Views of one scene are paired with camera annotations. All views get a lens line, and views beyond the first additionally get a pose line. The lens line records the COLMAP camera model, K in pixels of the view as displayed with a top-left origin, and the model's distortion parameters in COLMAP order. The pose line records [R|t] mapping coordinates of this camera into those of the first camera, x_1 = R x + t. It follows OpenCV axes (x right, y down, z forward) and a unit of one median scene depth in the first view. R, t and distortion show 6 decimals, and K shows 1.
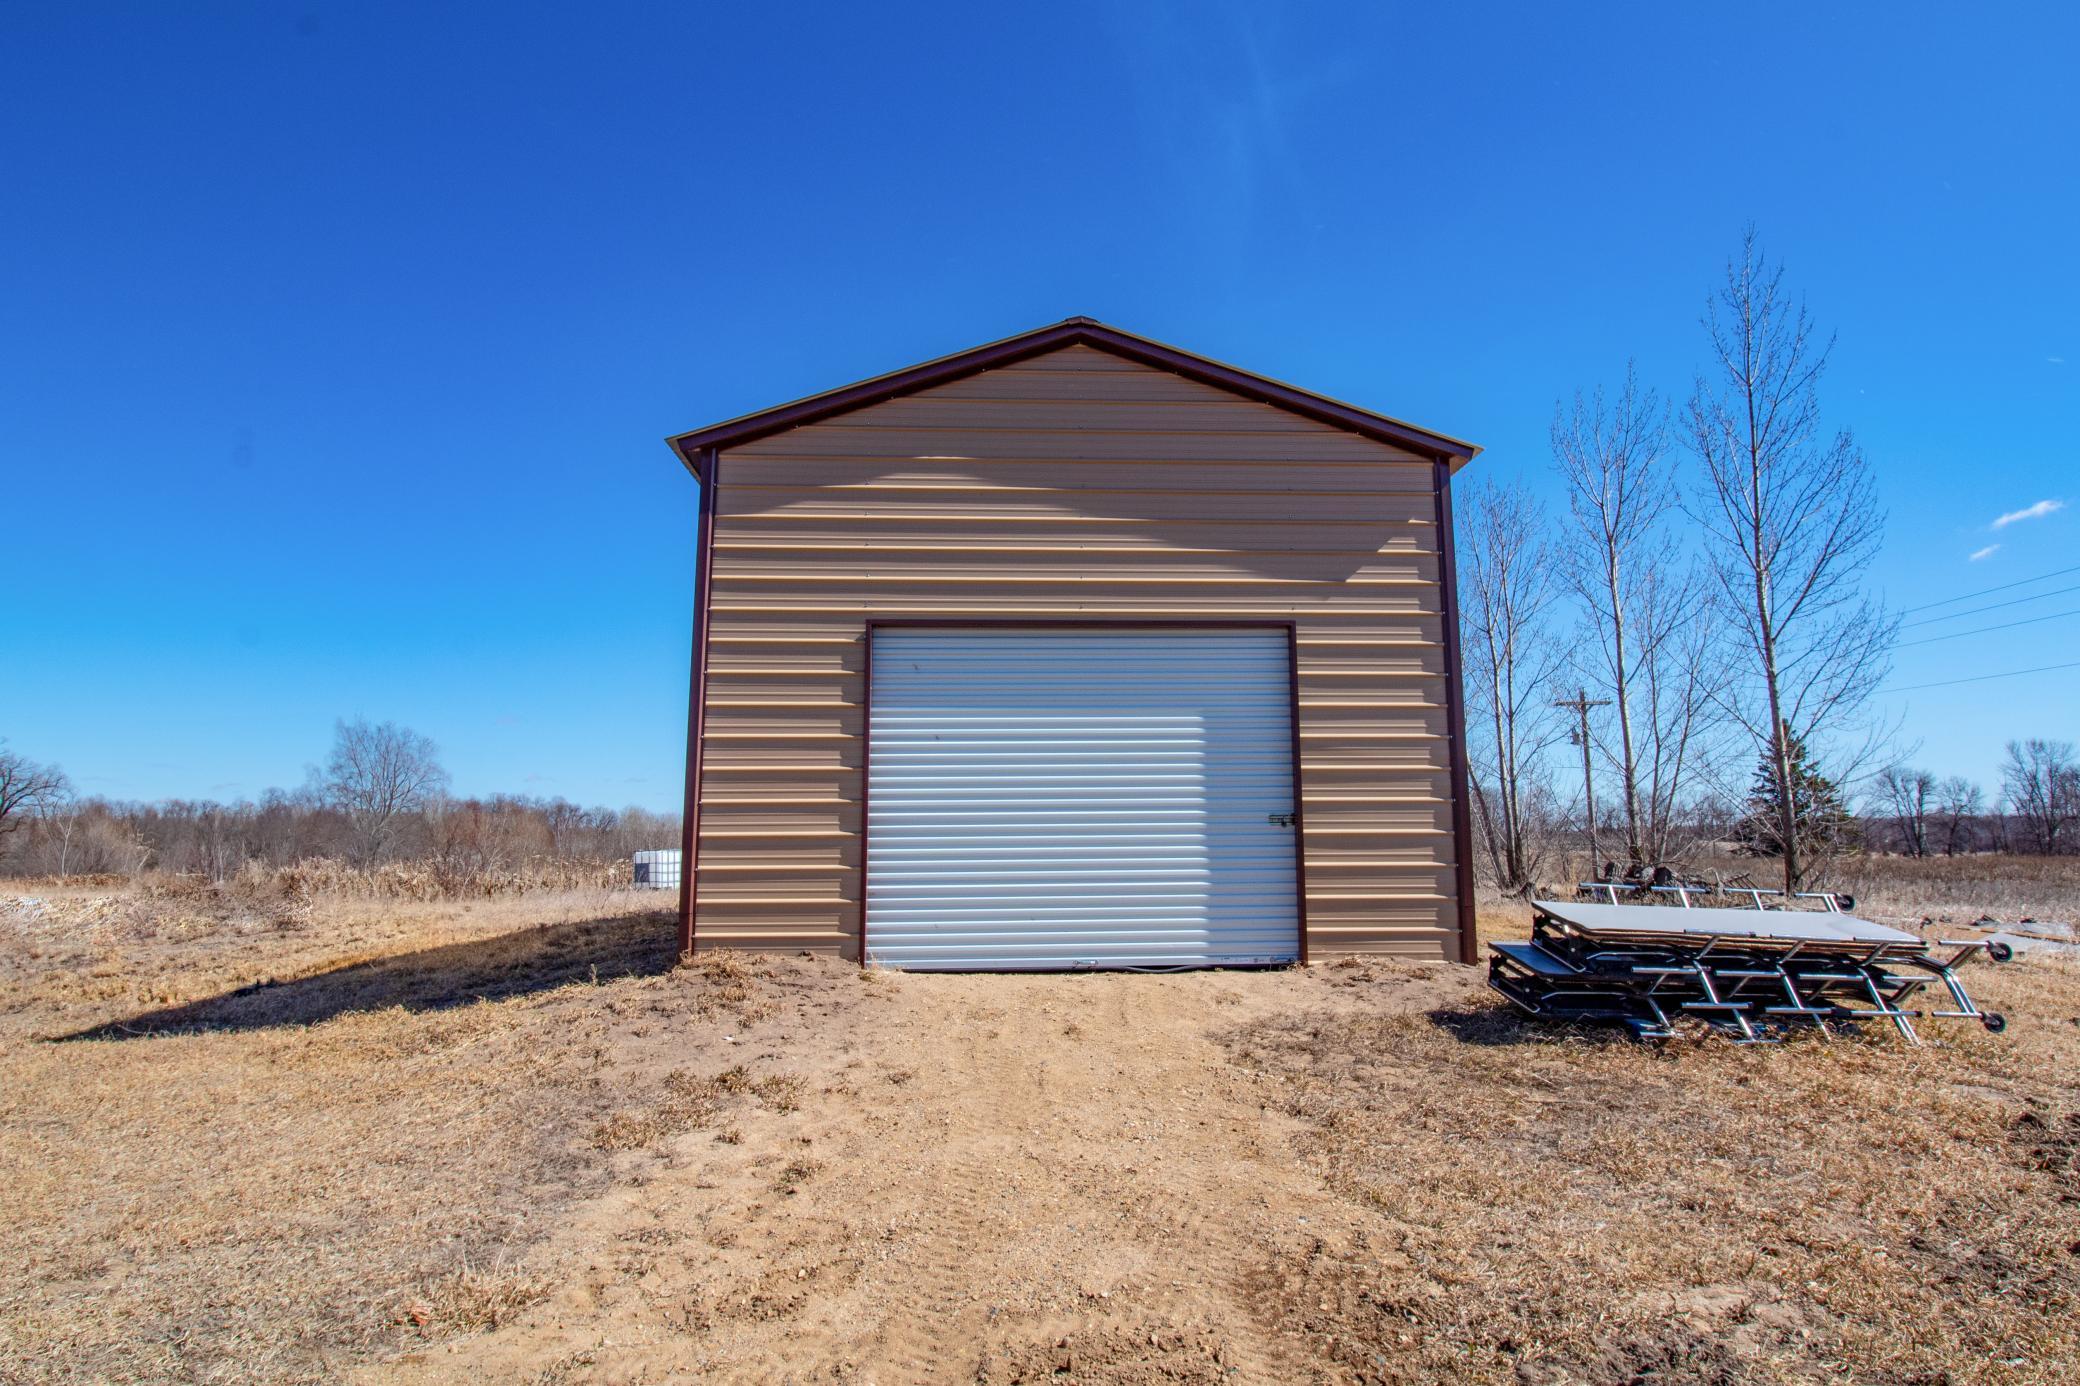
lens RADIAL K [[1171.0, 0, 1047.0], [0, 1171.0, 662.8], [0, 0, 1]] dist [-0.003468, -0.000752]
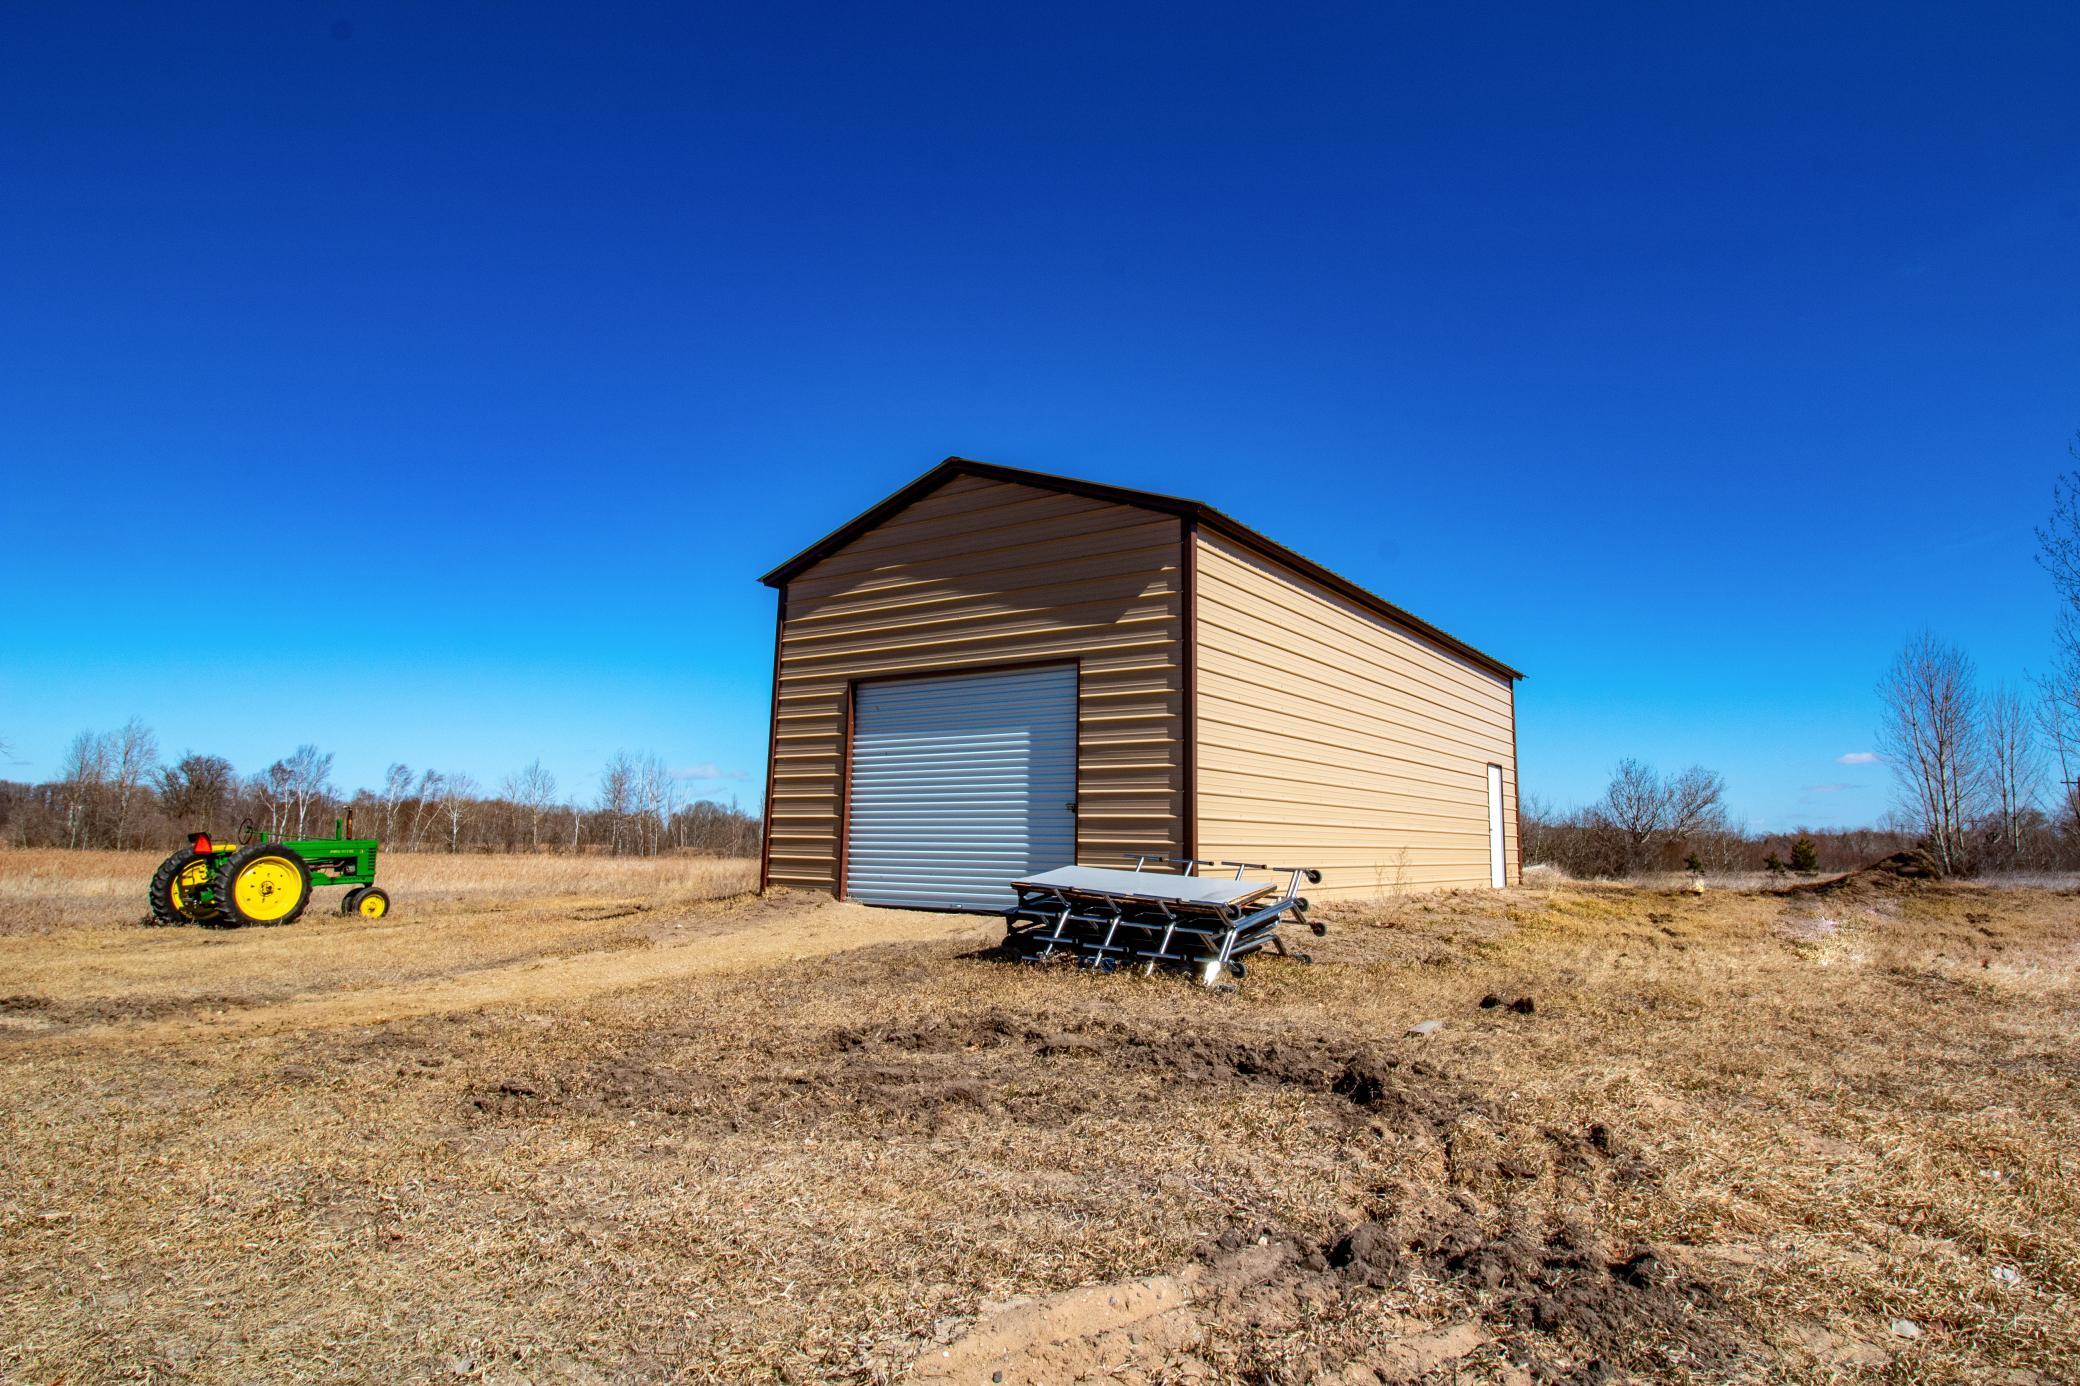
lens RADIAL K [[1171.0, 0, 1047.0], [0, 1171.0, 662.8], [0, 0, 1]] dist [-0.003468, -0.000752]
pose [[0.787420, -0.077255, -0.611557, 1.005790], [0.073113, 0.996817, -0.031785, 0.010171], [0.612066, -0.019685, 0.790562, -0.069476]]
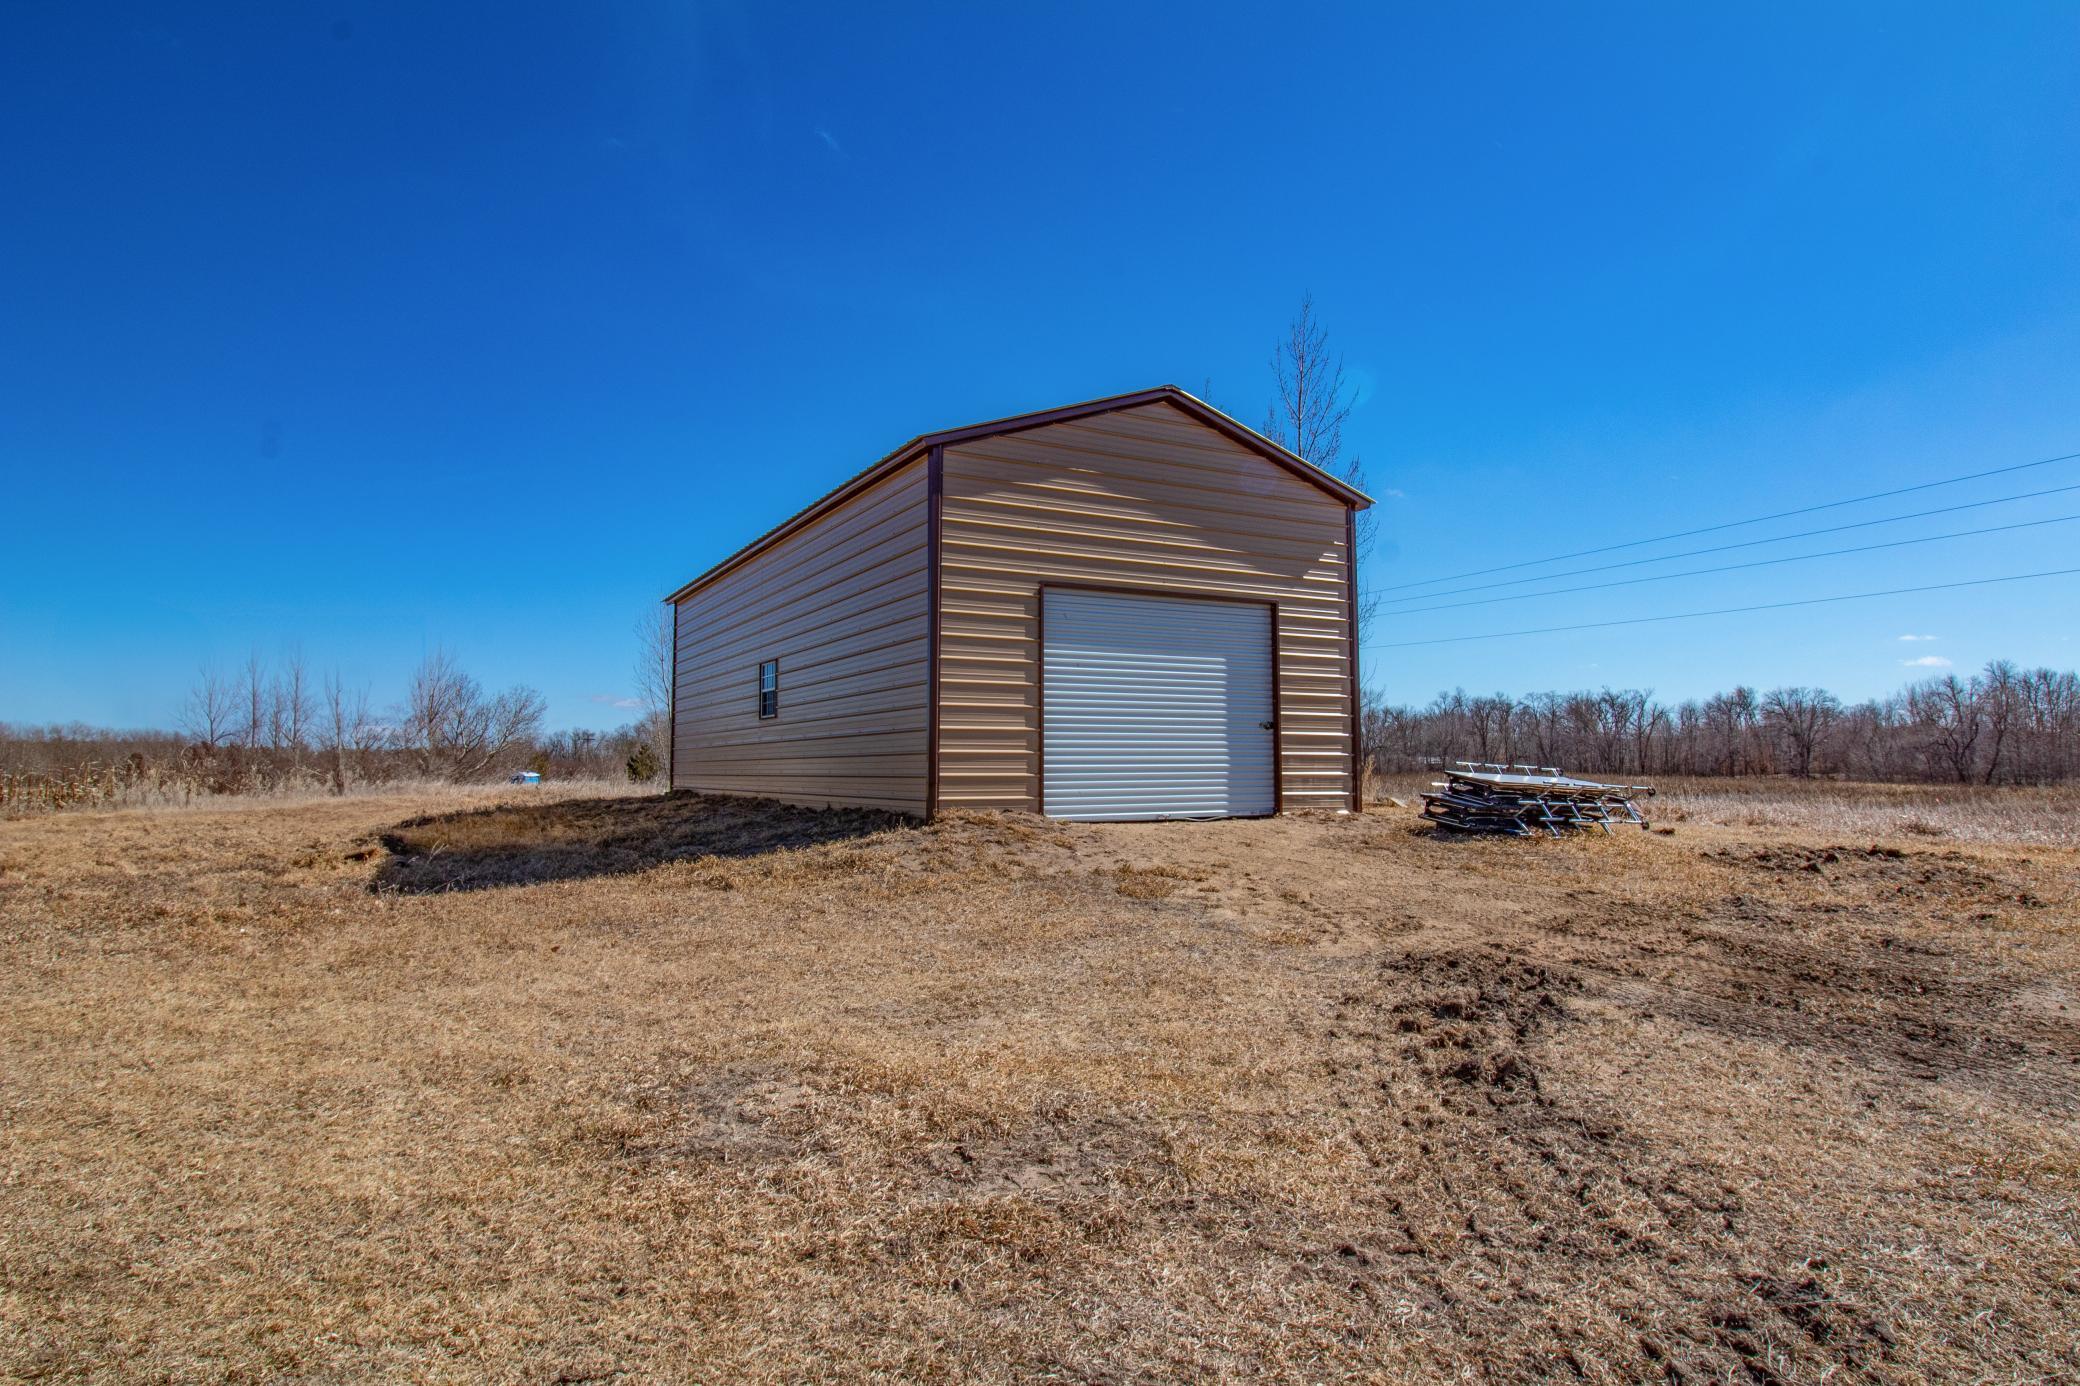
lens RADIAL K [[1171.0, 0, 1047.0], [0, 1171.0, 662.8], [0, 0, 1]] dist [-0.003468, -0.000752]
pose [[0.899952, 0.043590, 0.433804, -0.759567], [-0.068362, 0.996790, 0.041659, 0.003036], [-0.430596, -0.067147, 0.900044, -0.293693]]
